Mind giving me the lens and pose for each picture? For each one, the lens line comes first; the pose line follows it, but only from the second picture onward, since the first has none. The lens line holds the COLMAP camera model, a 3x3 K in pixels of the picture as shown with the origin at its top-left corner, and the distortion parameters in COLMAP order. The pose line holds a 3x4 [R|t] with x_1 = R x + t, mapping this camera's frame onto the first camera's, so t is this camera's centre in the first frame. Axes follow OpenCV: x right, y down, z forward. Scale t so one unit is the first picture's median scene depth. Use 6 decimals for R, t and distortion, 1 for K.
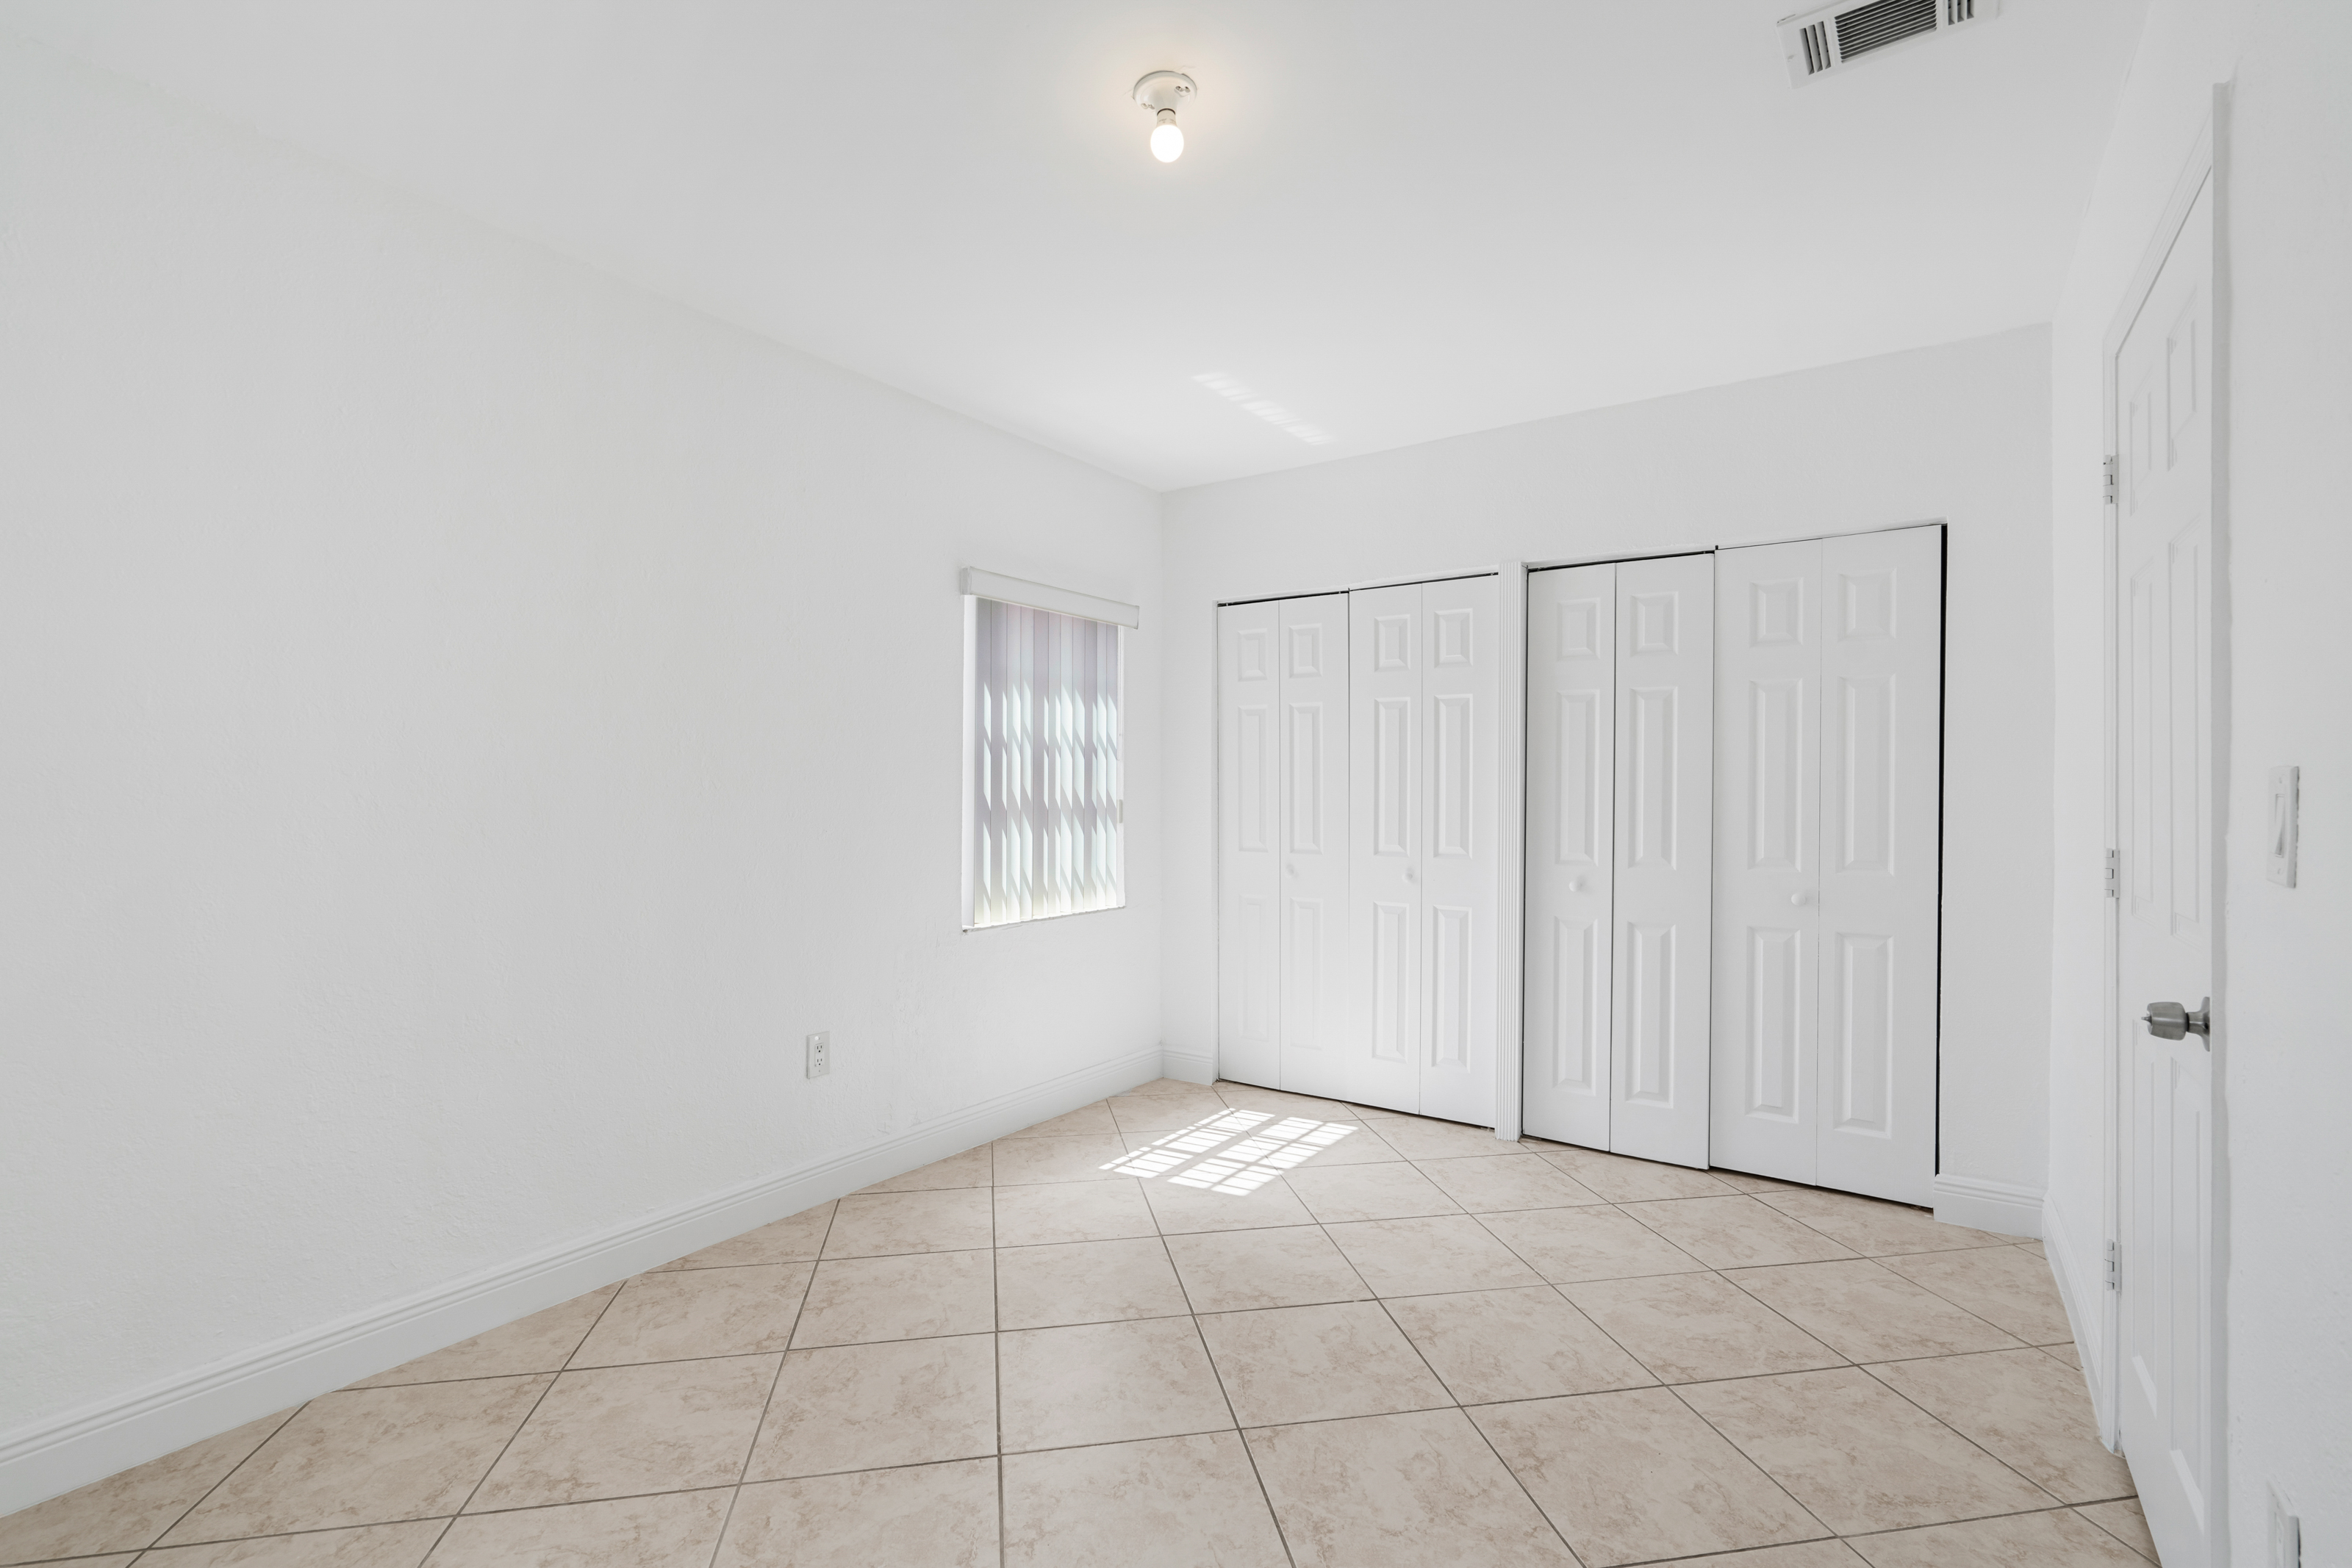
lens RADIAL K [[1067.5, 0, 1176.0], [0, 1067.5, 784.0], [0, 0, 1]] dist [-0.022840, 0.011024]
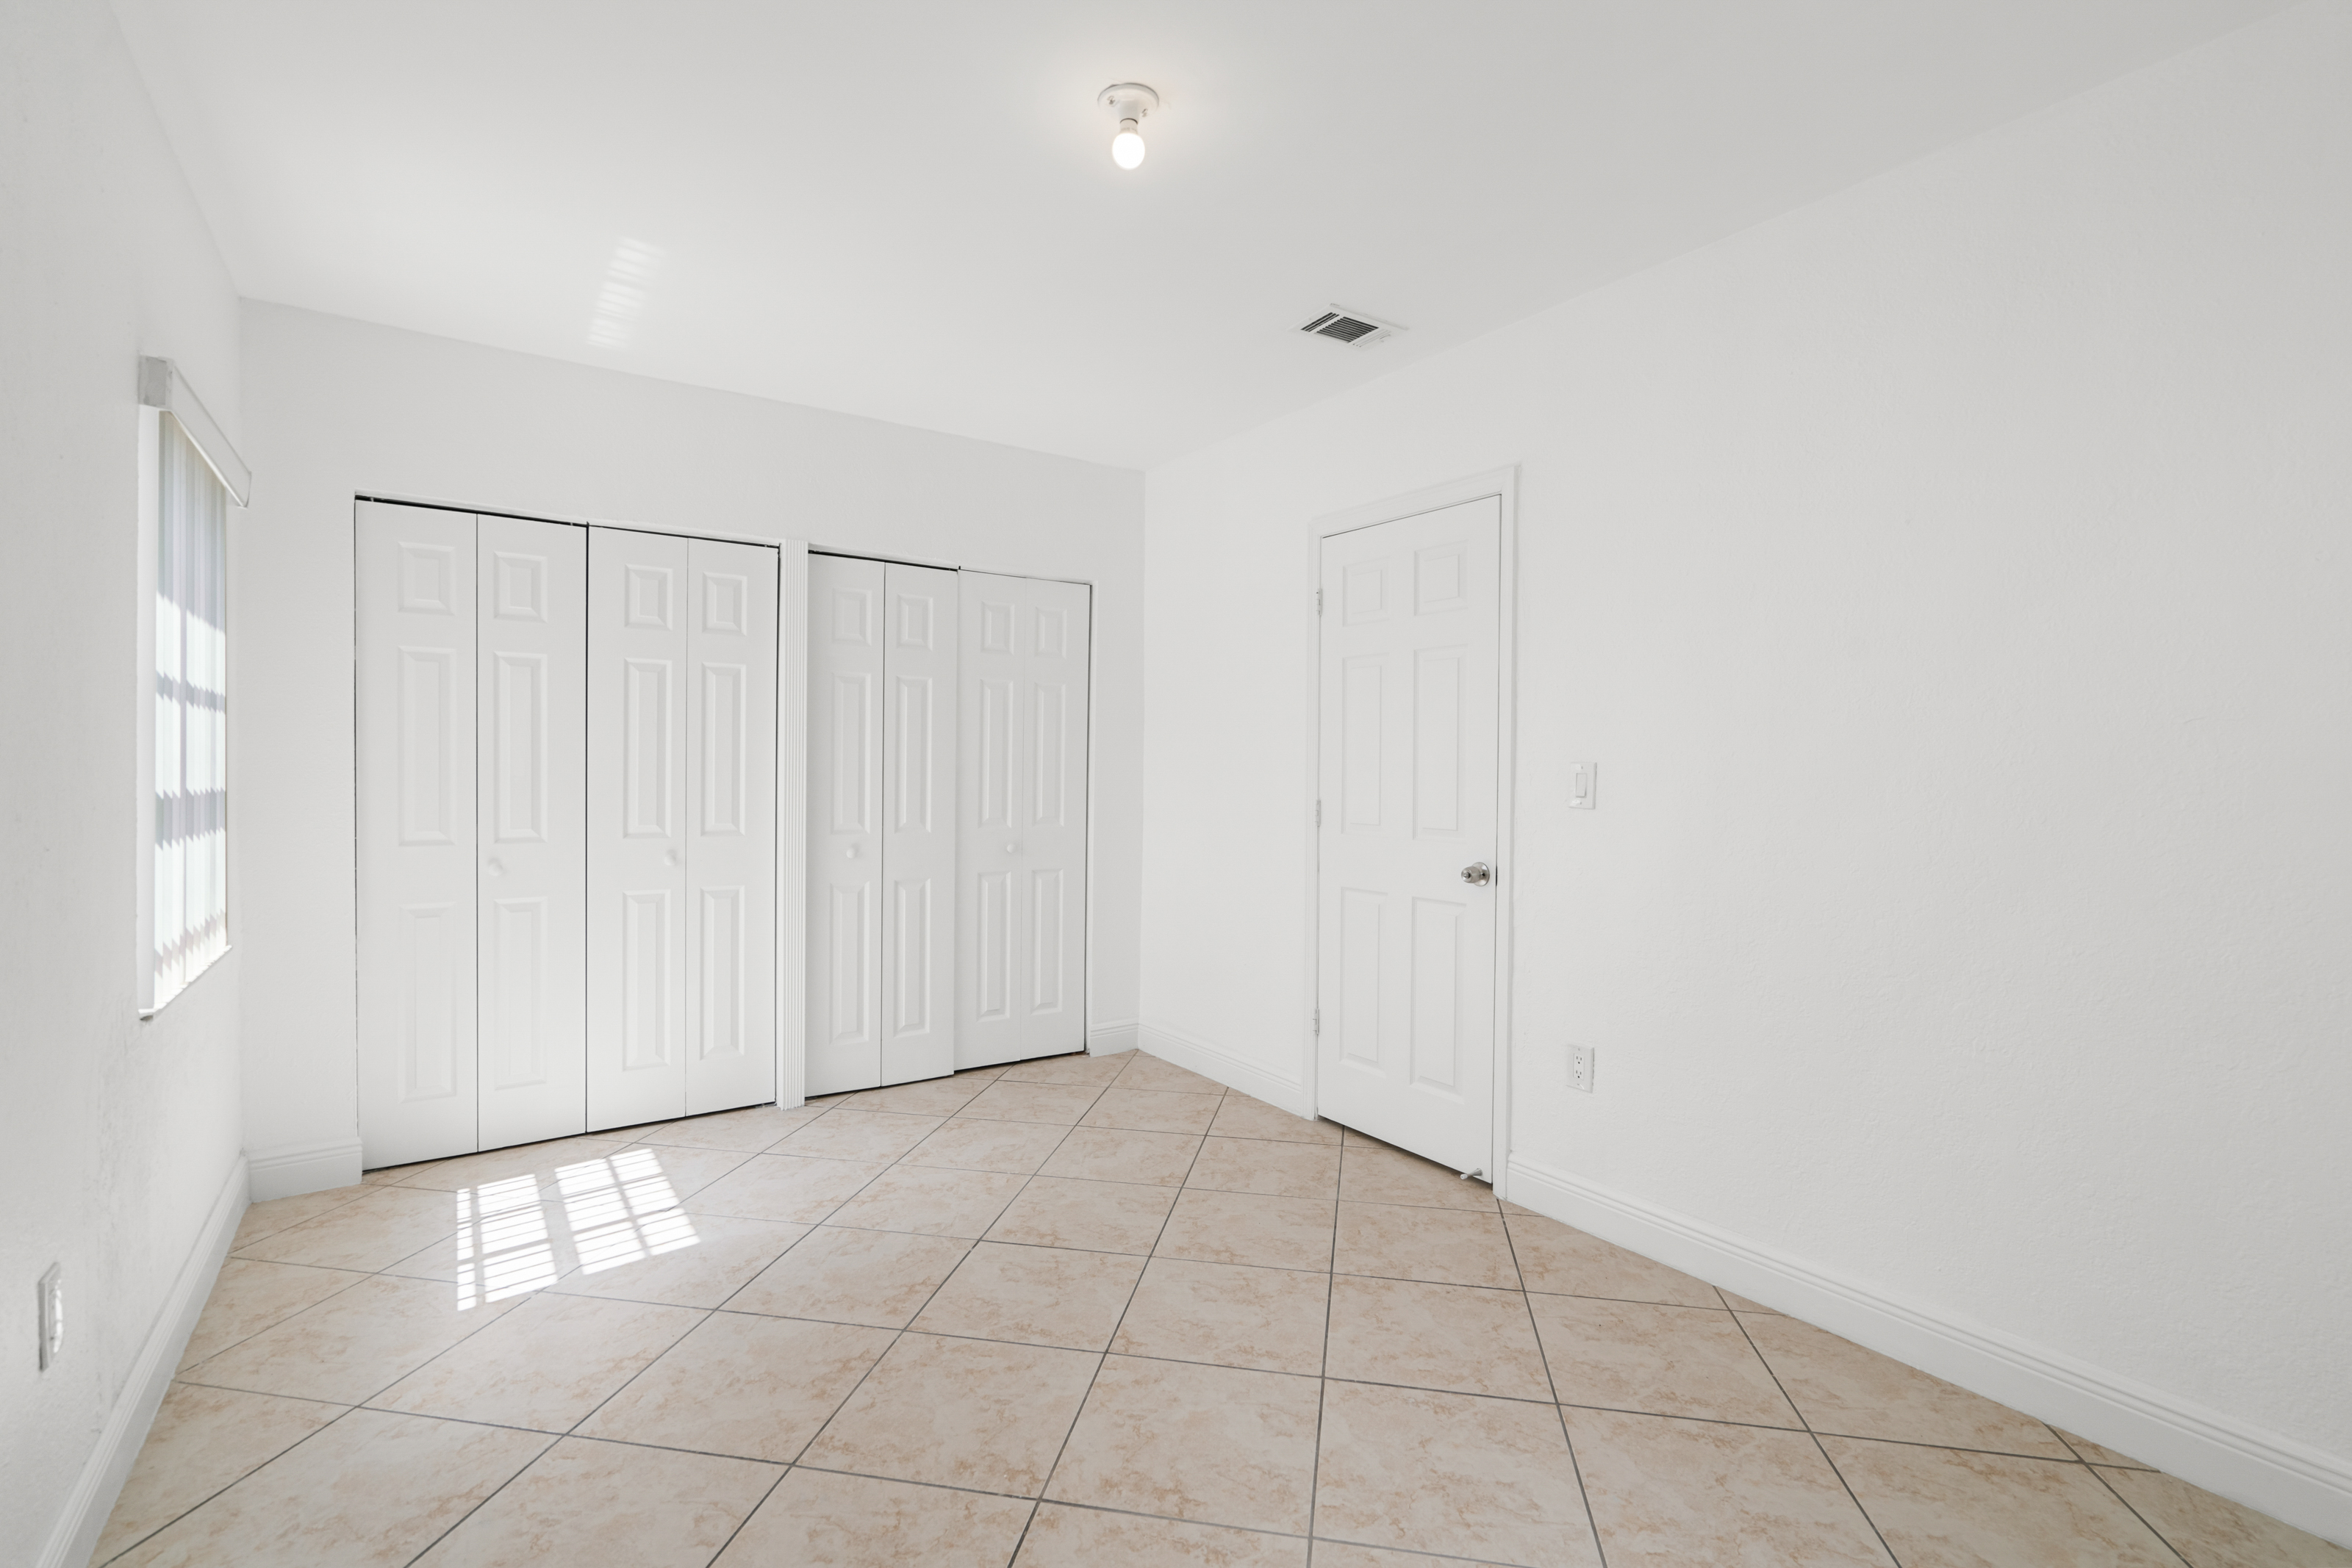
lens RADIAL K [[1065.4, 0, 1175.4], [0, 1065.4, 775.1], [0, 0, 1]] dist [-0.019212, 0.011036]
pose [[0.347614, -0.007838, 0.937605, -0.532772], [-0.012735, 0.999833, 0.013080, -0.002153], [-0.937551, -0.016487, 0.347456, 0.318200]]
